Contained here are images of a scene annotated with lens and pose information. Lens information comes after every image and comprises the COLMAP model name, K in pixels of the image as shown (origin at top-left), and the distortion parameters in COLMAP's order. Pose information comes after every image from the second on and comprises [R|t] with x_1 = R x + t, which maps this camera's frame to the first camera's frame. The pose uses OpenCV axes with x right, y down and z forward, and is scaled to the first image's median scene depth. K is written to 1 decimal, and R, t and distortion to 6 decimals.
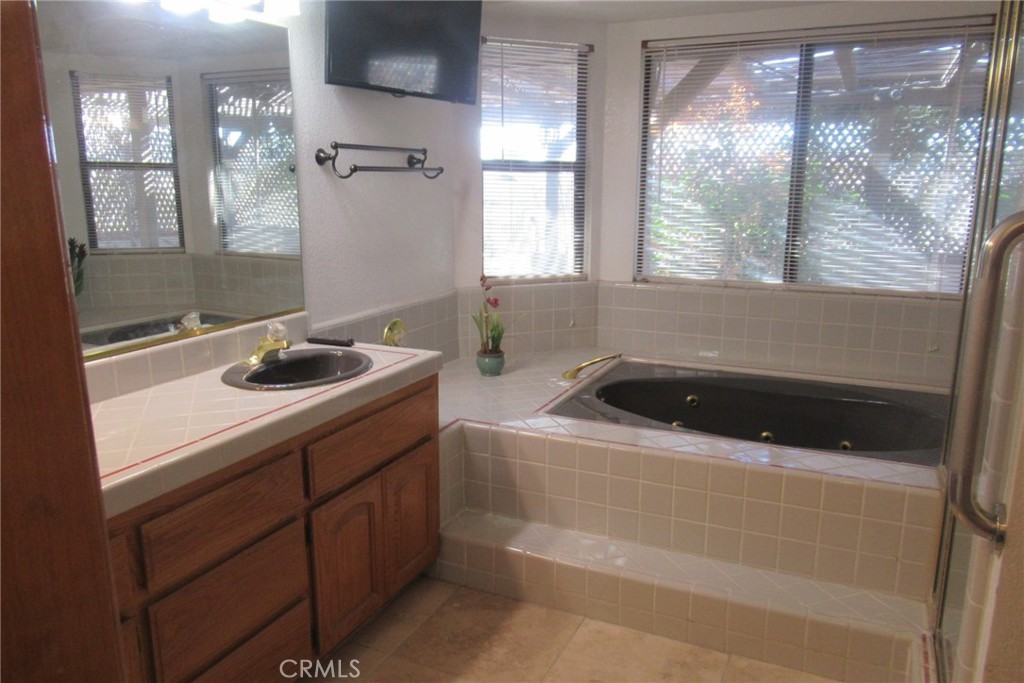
lens RADIAL K [[754.6, 0, 509.3], [0, 754.6, 340.7], [0, 0, 1]] dist [-0.001494, -0.012196]
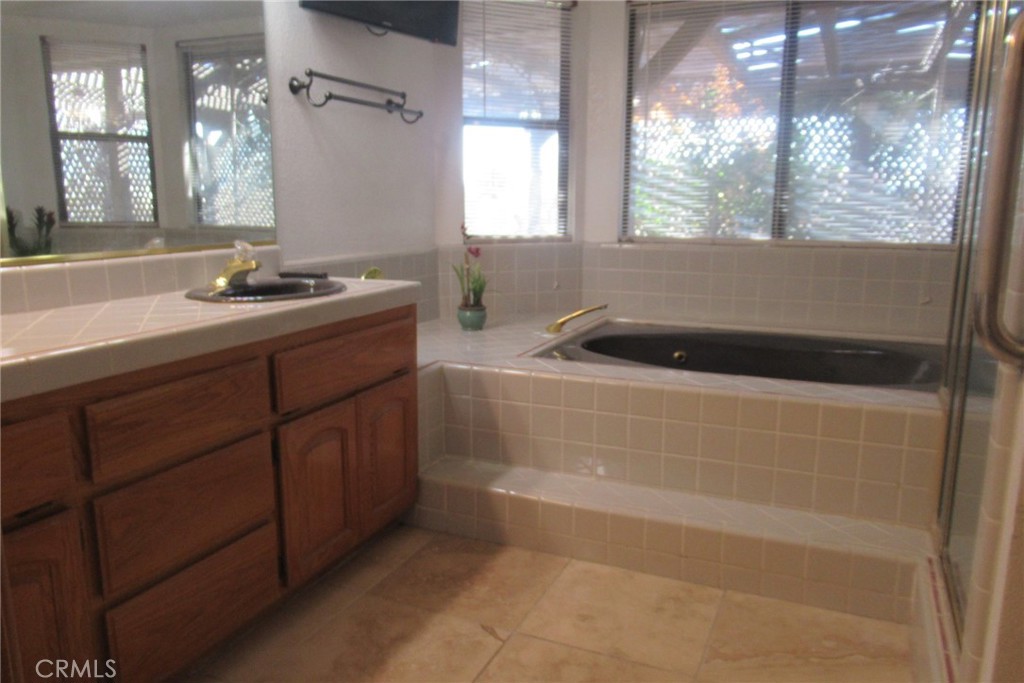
lens RADIAL K [[754.6, 0, 509.3], [0, 754.6, 340.7], [0, 0, 1]] dist [-0.001494, -0.012196]
pose [[0.999784, -0.003211, 0.020522, 0.003147], [0.003832, 0.999534, -0.030294, 0.111678], [-0.020415, 0.030367, 0.999330, 0.043239]]
